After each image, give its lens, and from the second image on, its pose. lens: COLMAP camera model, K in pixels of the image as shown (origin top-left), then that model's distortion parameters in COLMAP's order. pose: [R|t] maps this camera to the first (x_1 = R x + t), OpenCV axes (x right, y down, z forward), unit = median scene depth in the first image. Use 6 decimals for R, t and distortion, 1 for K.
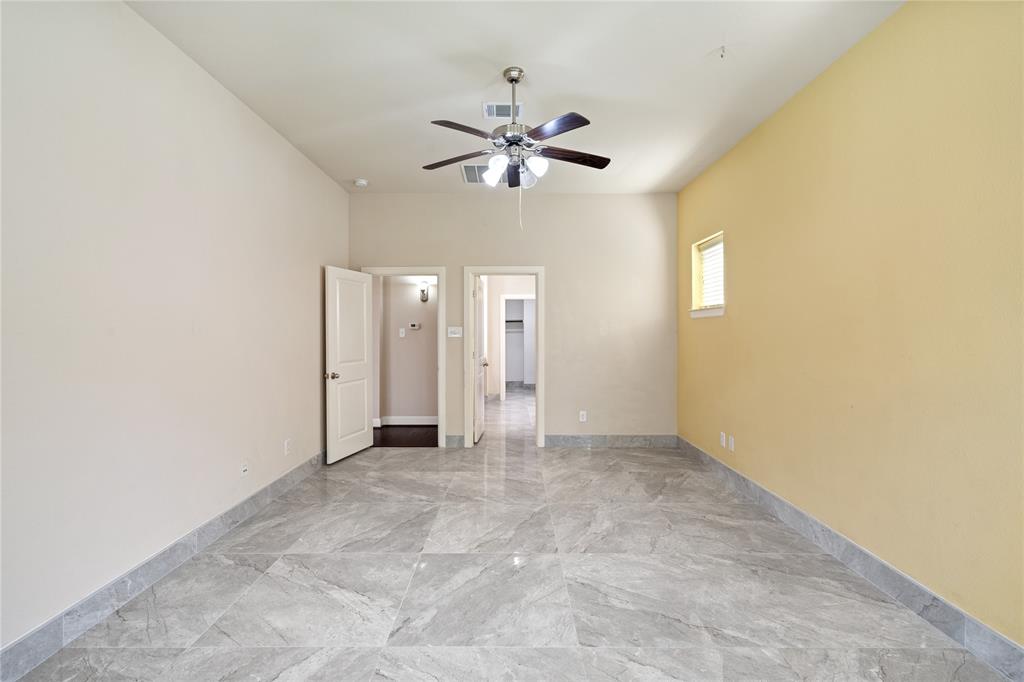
lens RADIAL K [[464.3, 0, 513.5], [0, 464.3, 341.6], [0, 0, 1]] dist [-0.002548, 0.000608]
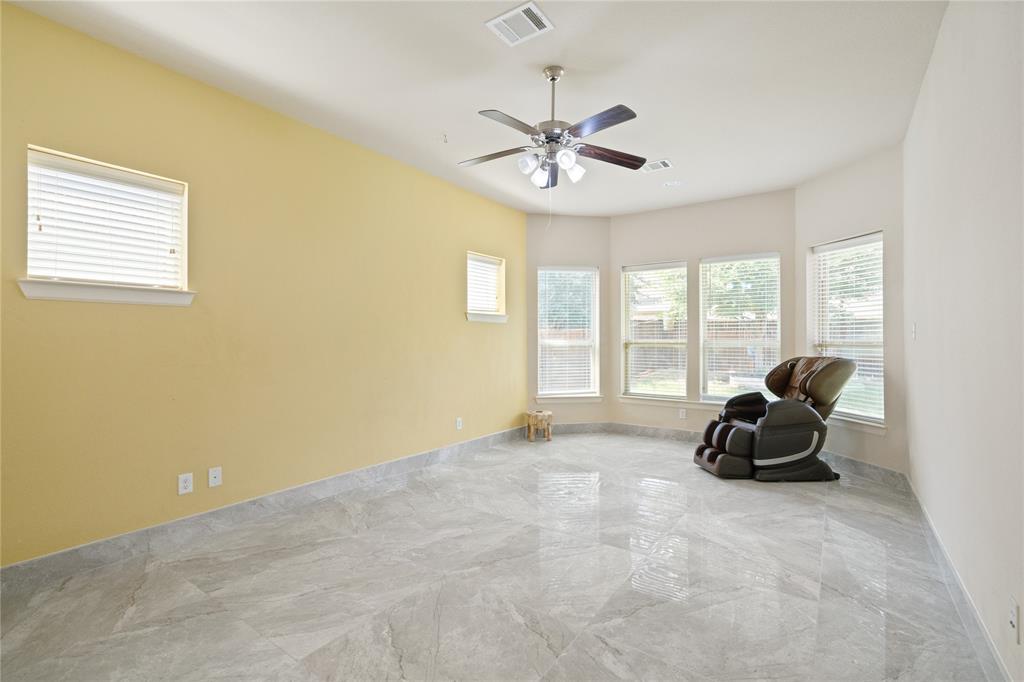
lens RADIAL K [[464.3, 0, 513.5], [0, 464.3, 341.6], [0, 0, 1]] dist [-0.002548, 0.000608]
pose [[-0.817588, 0.001002, 0.575803, -0.466209], [0.013791, 0.999746, 0.017843, -0.008021], [-0.575638, 0.022529, -0.817394, 1.719977]]
